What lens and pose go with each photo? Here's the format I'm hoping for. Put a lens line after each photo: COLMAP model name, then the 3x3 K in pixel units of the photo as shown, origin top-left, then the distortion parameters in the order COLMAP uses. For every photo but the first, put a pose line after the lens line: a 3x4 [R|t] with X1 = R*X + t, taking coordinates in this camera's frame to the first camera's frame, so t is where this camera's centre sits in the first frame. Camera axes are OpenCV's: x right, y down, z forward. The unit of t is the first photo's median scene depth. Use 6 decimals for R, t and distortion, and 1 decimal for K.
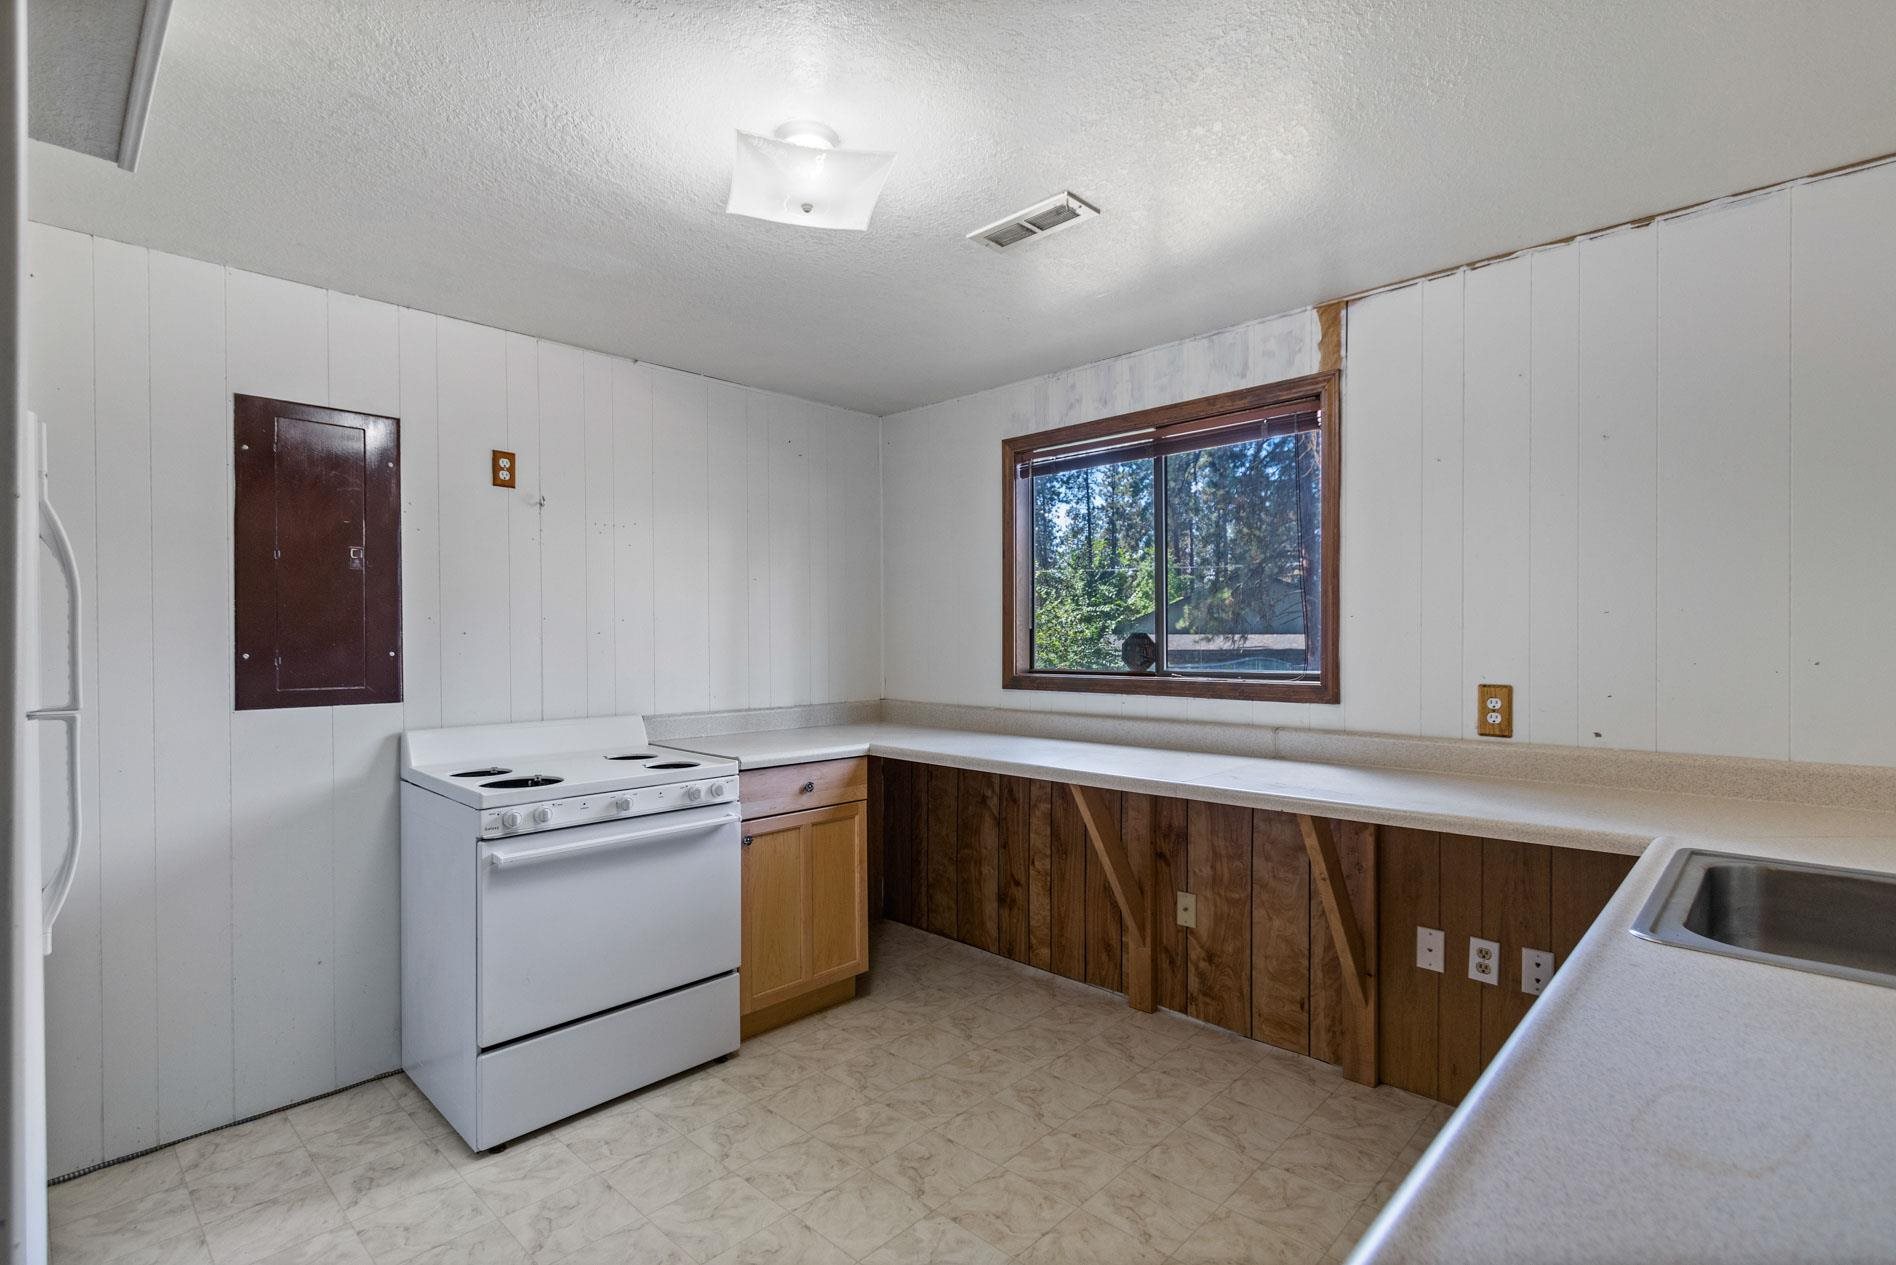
lens RADIAL K [[876.6, 0, 934.7], [0, 876.6, 643.3], [0, 0, 1]] dist [0.003729, 0.000599]
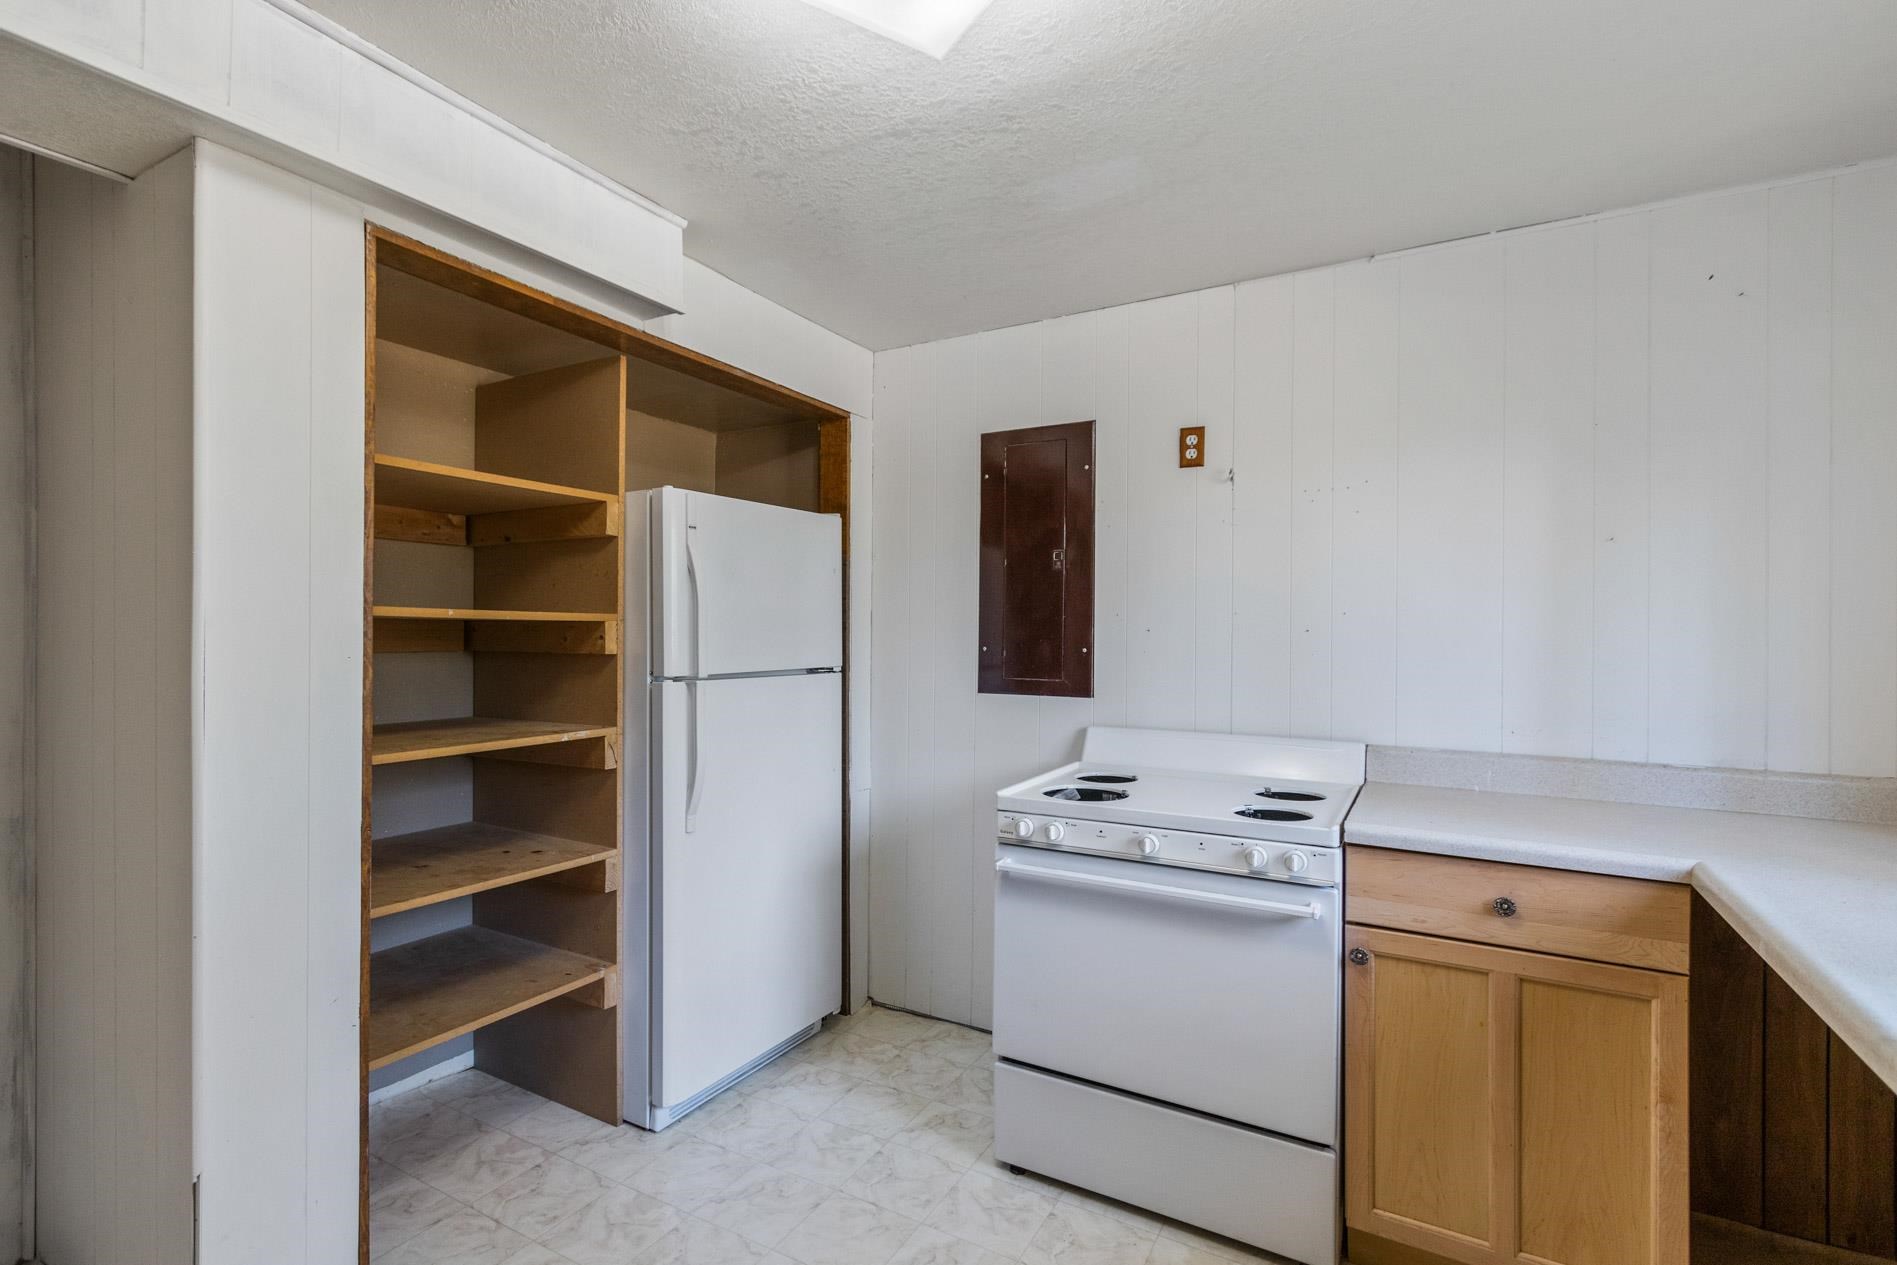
lens RADIAL K [[877.1, 0, 935.2], [0, 877.1, 643.3], [0, 0, 1]] dist [0.003729, 0.000599]
pose [[0.252918, 0.013933, -0.967387, 0.328506], [-0.014150, 0.999843, 0.010701, -0.004427], [0.967384, 0.010982, 0.253075, 0.552451]]
